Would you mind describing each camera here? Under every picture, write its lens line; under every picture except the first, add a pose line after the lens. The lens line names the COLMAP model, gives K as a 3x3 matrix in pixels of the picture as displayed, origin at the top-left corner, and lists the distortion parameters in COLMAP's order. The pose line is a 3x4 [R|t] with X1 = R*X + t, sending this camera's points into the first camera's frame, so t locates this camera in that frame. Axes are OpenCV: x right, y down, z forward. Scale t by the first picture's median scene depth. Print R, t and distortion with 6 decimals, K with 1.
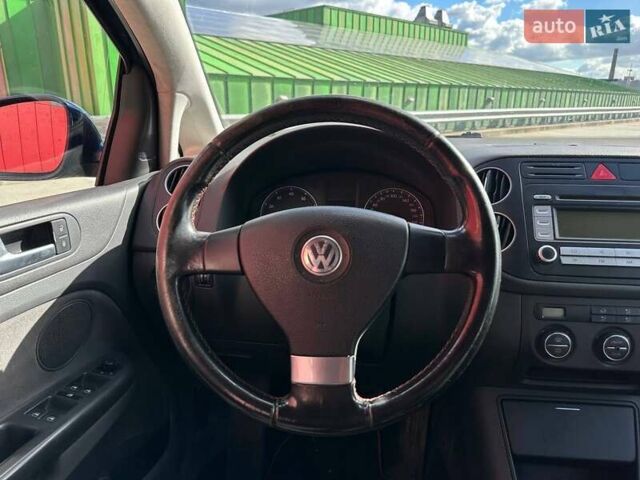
lens RADIAL K [[453.3, 0, 329.8], [0, 453.3, 227.8], [0, 0, 1]] dist [0.082339, -0.137524]
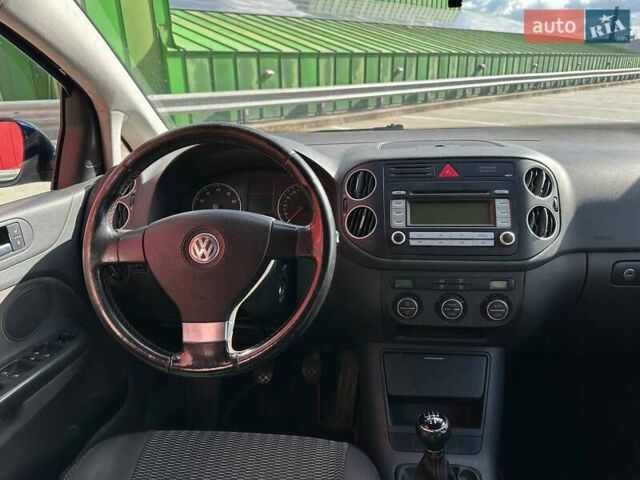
lens RADIAL K [[453.3, 0, 329.8], [0, 453.3, 227.8], [0, 0, 1]] dist [0.082339, -0.137524]
pose [[0.999500, -0.031620, 0.000736, 0.209120], [0.031518, 0.997679, 0.060362, -0.040521], [-0.002643, -0.060309, 0.998176, -0.198862]]
